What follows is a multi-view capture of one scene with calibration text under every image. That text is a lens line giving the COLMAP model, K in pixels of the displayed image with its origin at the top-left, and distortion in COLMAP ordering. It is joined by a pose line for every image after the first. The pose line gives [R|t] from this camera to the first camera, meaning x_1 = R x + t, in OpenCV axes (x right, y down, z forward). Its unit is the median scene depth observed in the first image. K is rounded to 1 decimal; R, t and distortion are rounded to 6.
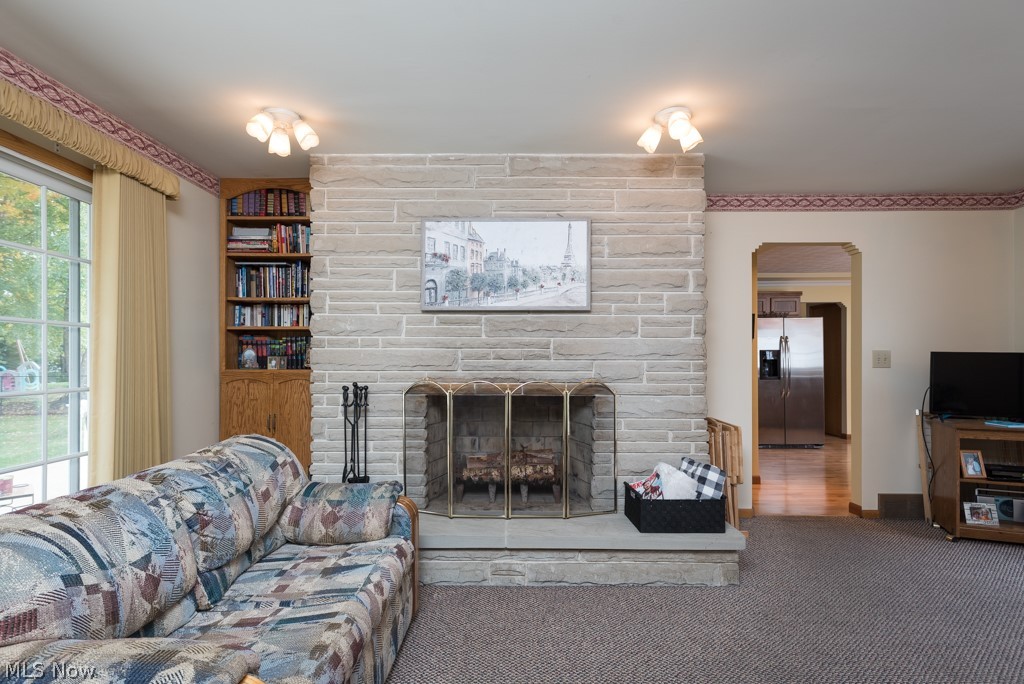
lens RADIAL K [[501.2, 0, 511.7], [0, 501.2, 360.7], [0, 0, 1]] dist [0.005090, 0.000442]
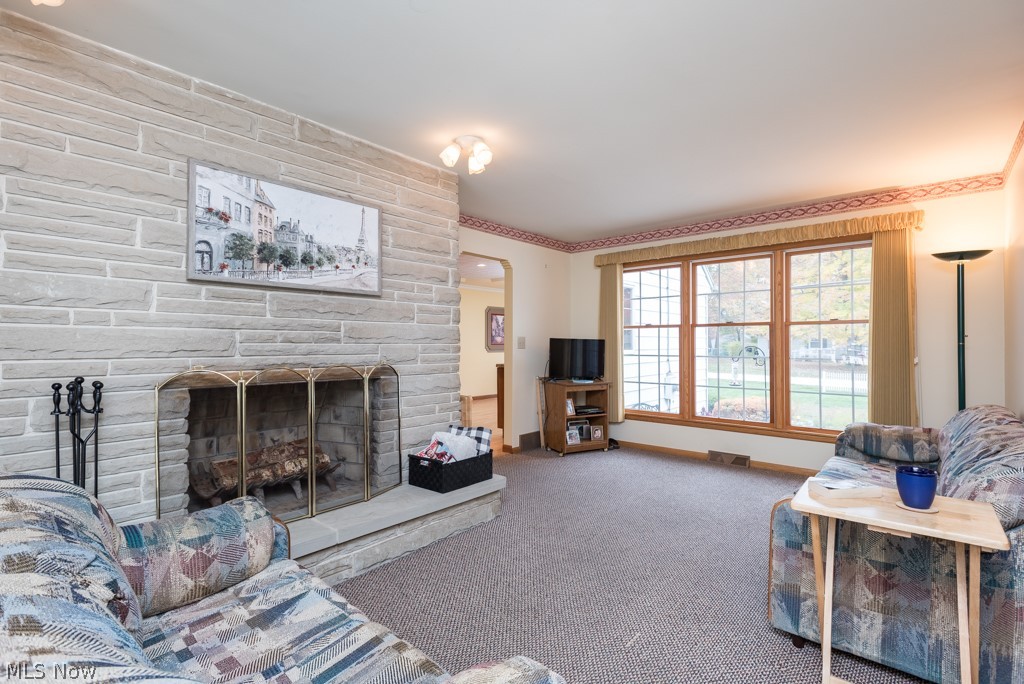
lens RADIAL K [[480.2, 0, 512.0], [0, 480.2, 342.0], [0, 0, 1]] dist [0.002728, -0.000706]
pose [[0.644701, 0.002319, 0.764432, -0.424138], [0.000289, 0.999995, -0.003277, -0.000992], [-0.764435, 0.002334, 0.644697, 0.148067]]
